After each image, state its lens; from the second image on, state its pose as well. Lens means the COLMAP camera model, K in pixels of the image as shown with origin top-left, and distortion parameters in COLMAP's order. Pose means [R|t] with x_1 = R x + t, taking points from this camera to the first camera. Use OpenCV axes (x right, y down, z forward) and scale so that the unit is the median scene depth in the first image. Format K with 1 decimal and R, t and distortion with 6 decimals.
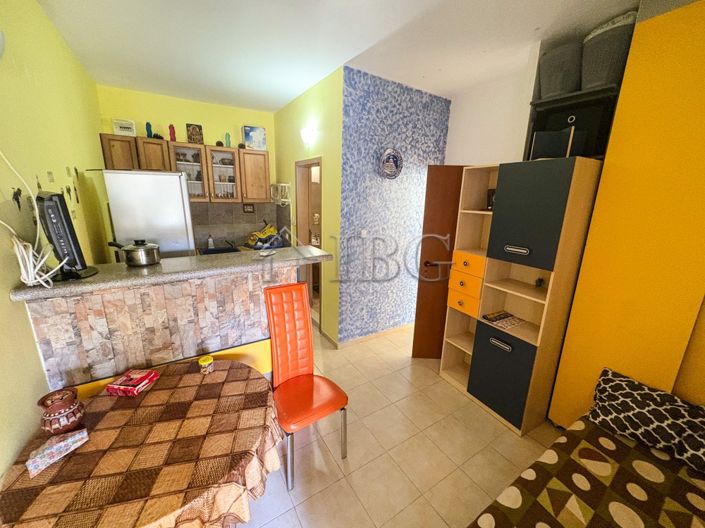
lens RADIAL K [[279.7, 0, 352.6], [0, 279.7, 264.1], [0, 0, 1]] dist [-0.001094, 0.000010]
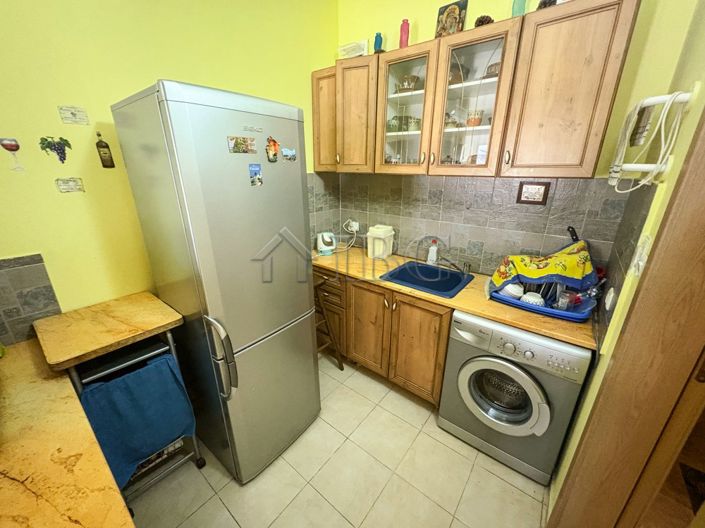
lens RADIAL K [[279.7, 0, 350.7], [0, 279.7, 263.7], [0, 0, 1]] dist [-0.001094, 0.000010]
pose [[0.341354, 0.286772, -0.895120, -0.083639], [-0.218457, 0.950448, 0.221189, -0.145906], [0.914196, 0.120041, 0.387086, 0.673707]]
